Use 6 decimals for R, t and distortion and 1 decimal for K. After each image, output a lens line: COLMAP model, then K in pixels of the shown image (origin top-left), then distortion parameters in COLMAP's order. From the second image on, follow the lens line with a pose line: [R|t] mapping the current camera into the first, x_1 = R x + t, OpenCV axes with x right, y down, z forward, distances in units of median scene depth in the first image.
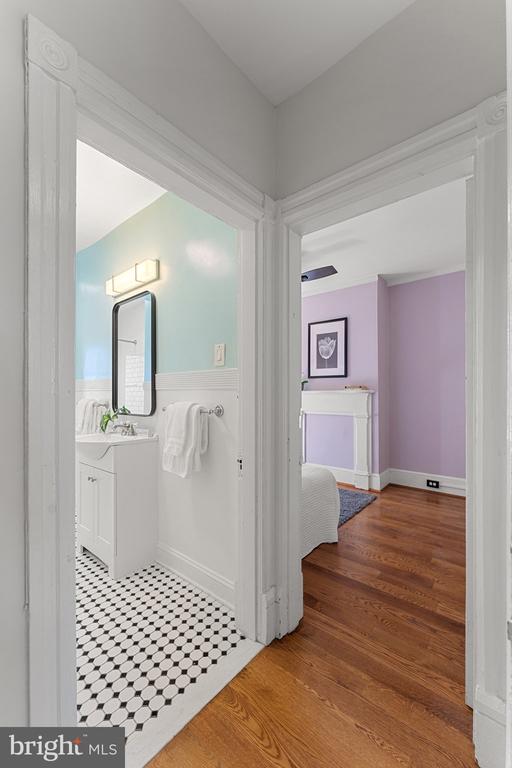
lens RADIAL K [[315.5, 0, 251.1], [0, 315.5, 388.4], [0, 0, 1]] dist [0.003381, -0.001212]
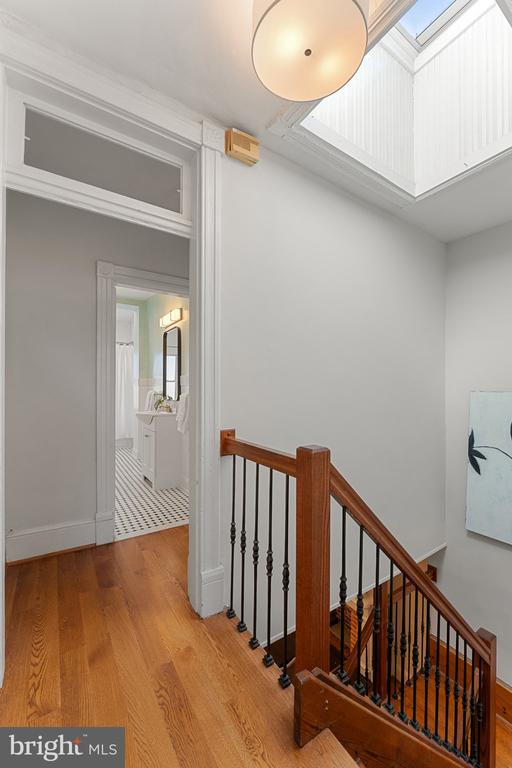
lens RADIAL K [[315.5, 0, 260.7], [0, 315.5, 386.1], [0, 0, 1]] dist [0.003381, -0.001212]
pose [[0.961850, 0.004281, -0.273544, 0.565774], [-0.003820, 0.999990, 0.002217, 0.004850], [0.273551, -0.001087, 0.961857, -0.499000]]
